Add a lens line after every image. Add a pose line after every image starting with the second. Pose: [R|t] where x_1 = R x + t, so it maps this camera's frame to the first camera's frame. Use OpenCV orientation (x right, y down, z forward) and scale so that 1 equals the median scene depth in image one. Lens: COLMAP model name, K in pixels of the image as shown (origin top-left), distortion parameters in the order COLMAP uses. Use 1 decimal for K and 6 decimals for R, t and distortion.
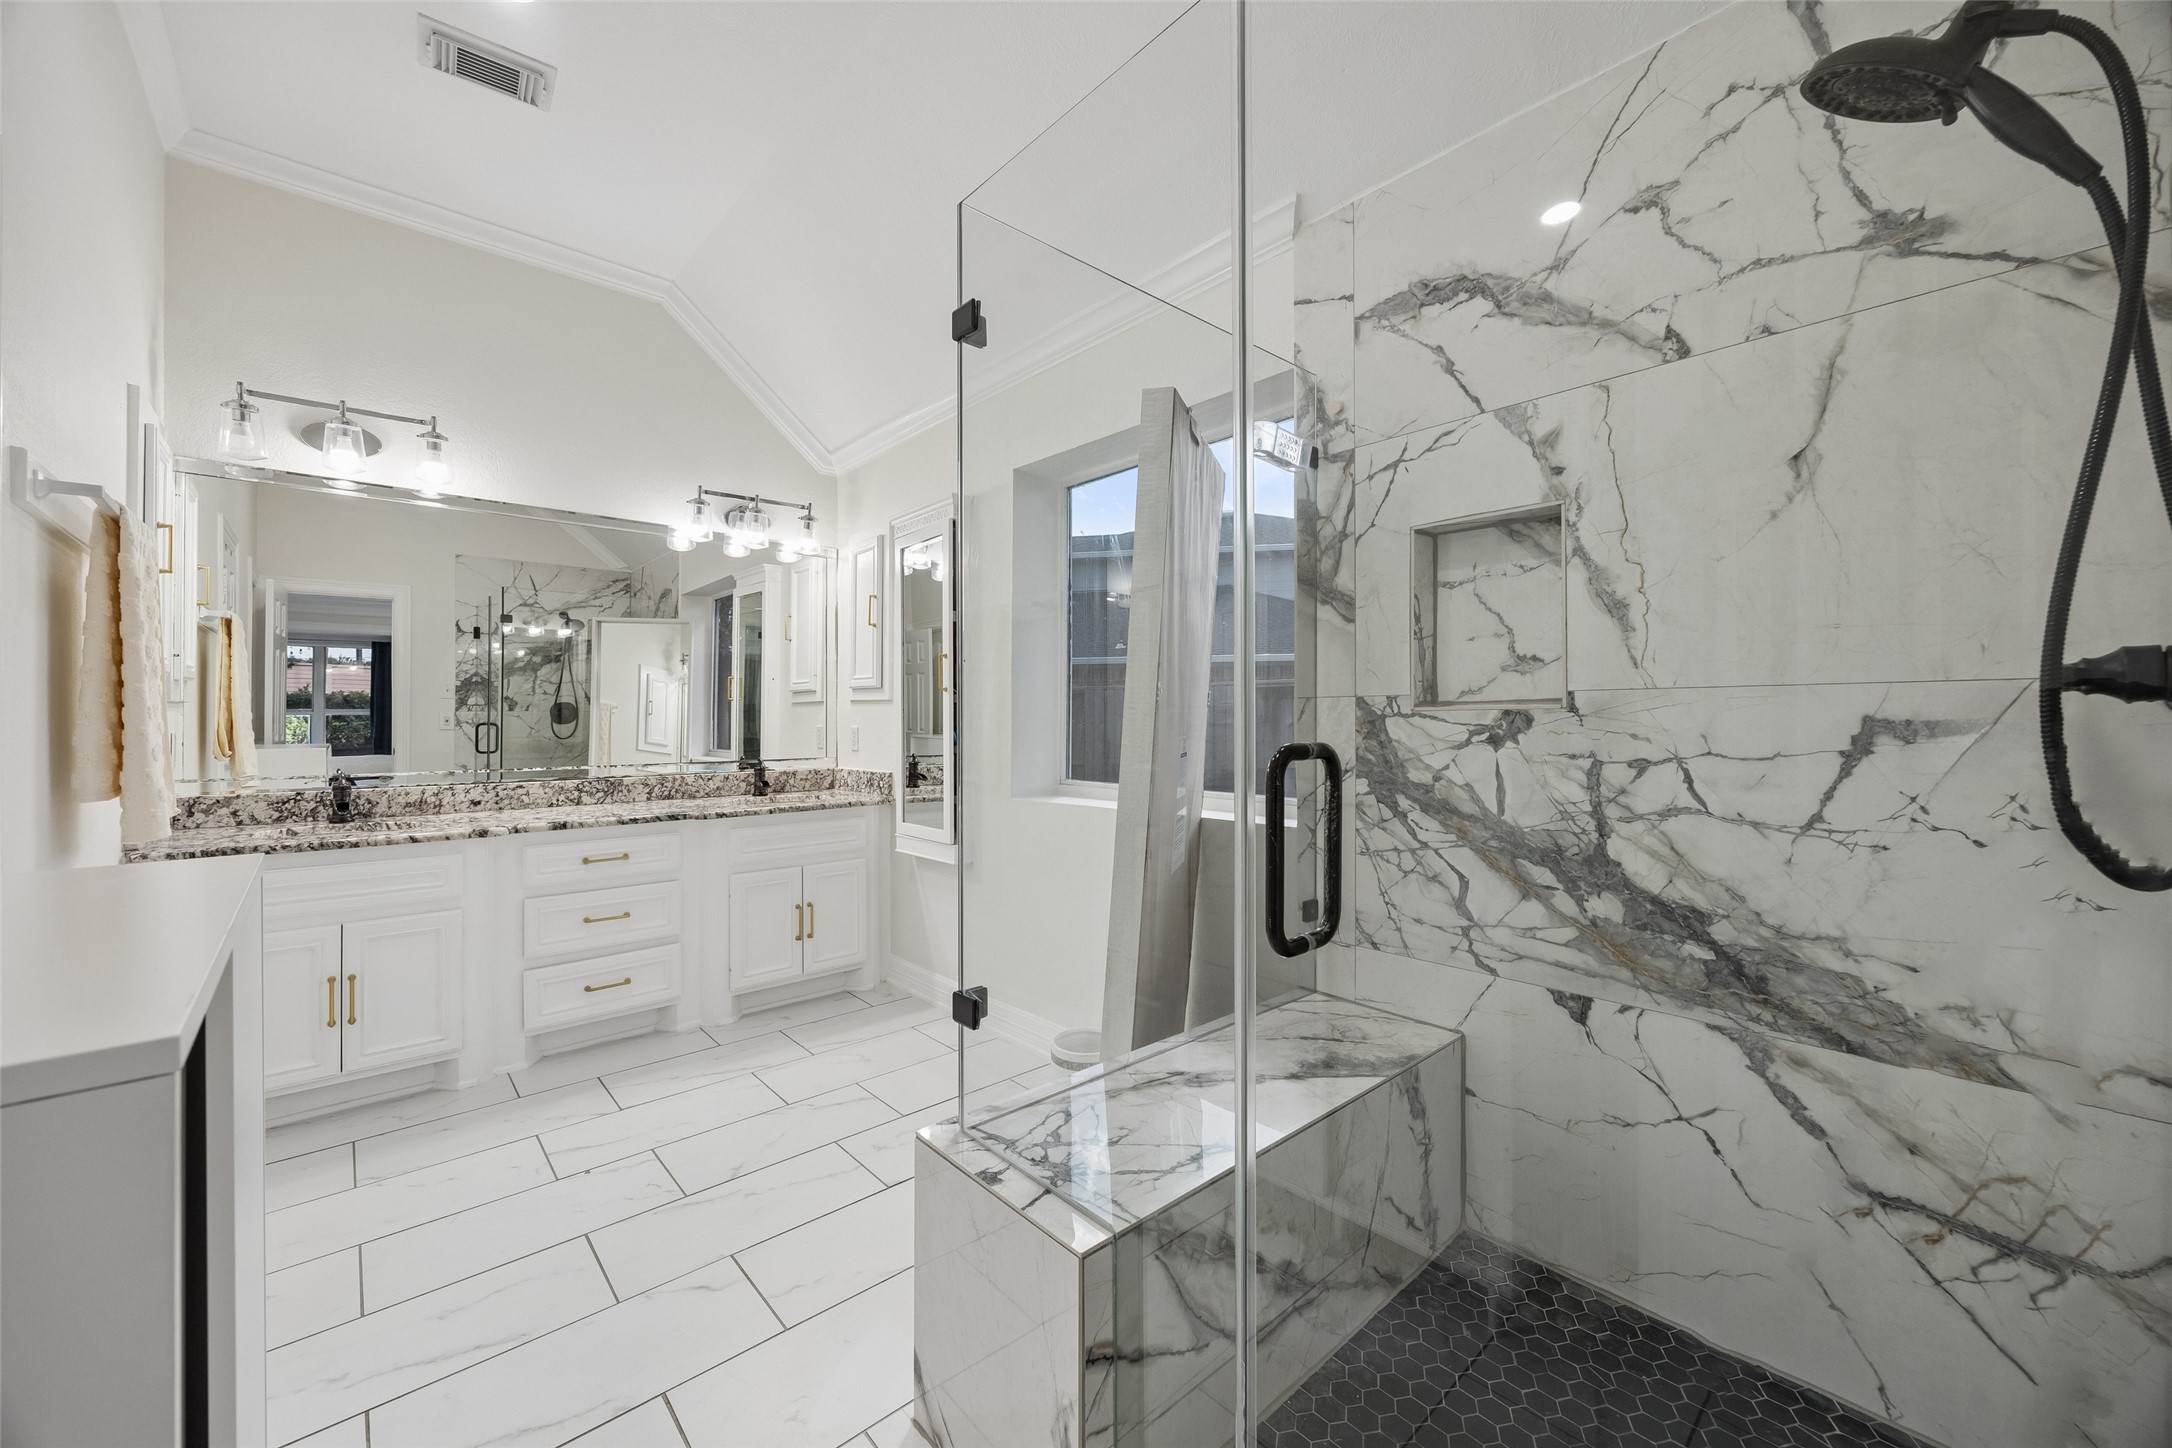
lens RADIAL K [[832.8, 0, 1087.1], [0, 832.8, 711.7], [0, 0, 1]] dist [-0.000960, 0.000413]
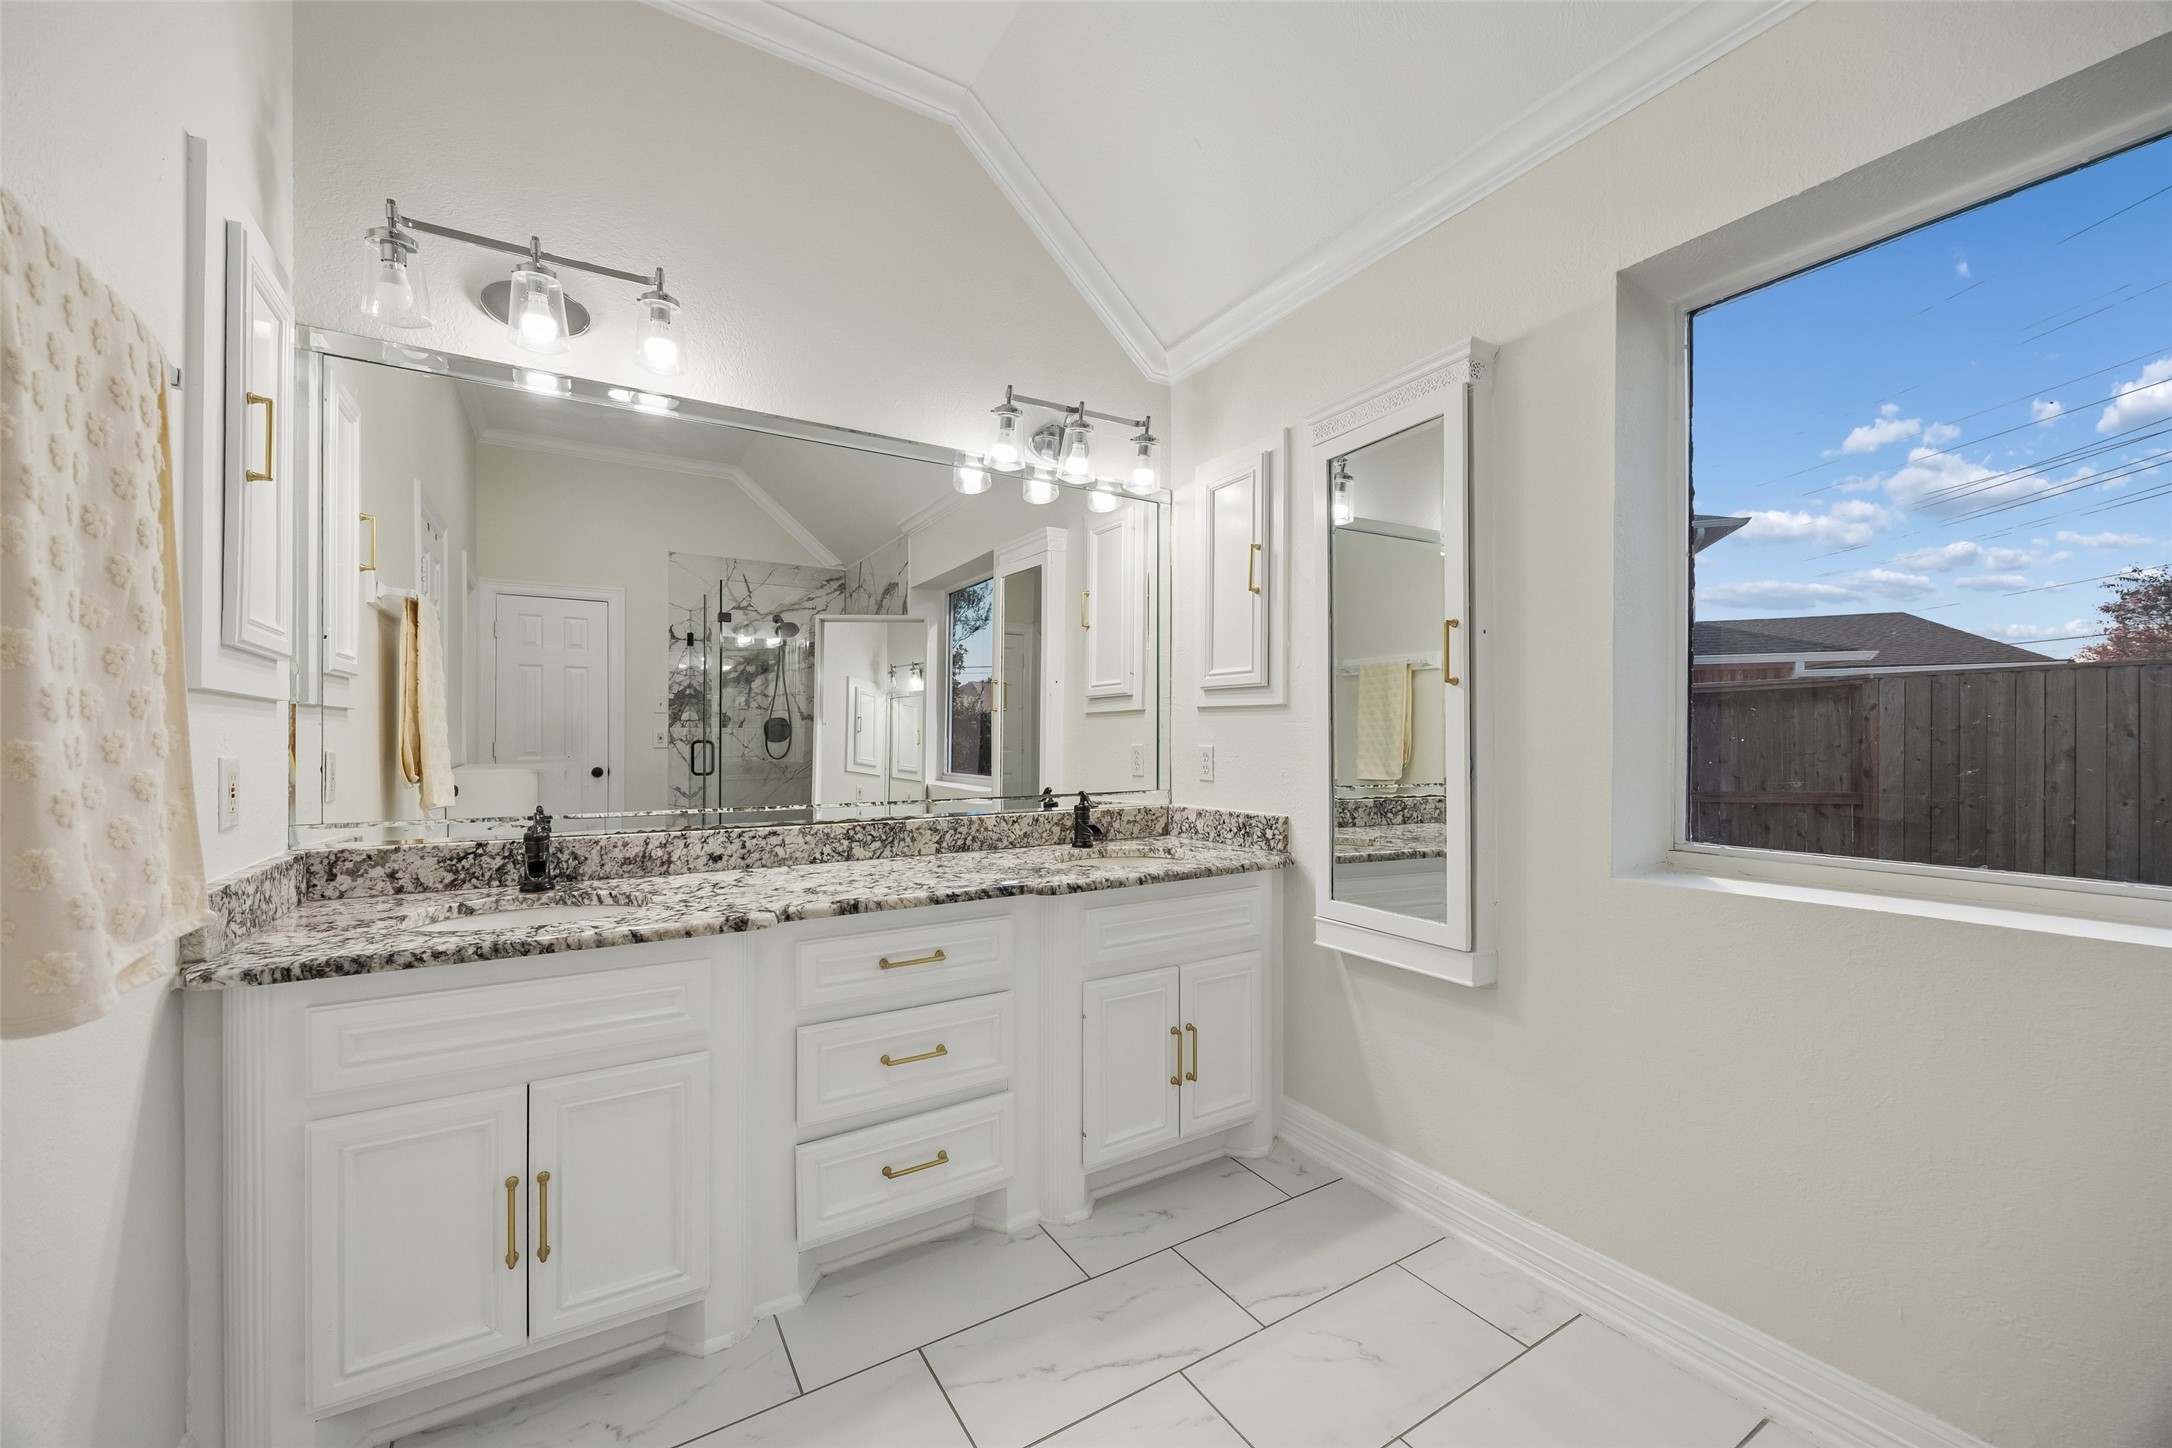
lens RADIAL K [[832.8, 0, 1081.9], [0, 832.8, 735.3], [0, 0, 1]] dist [-0.000960, 0.000413]
pose [[0.984146, 0.001097, -0.177357, -0.310030], [-0.000174, 0.999986, 0.005219, 0.006968], [0.177360, -0.005105, 0.984133, 0.374650]]
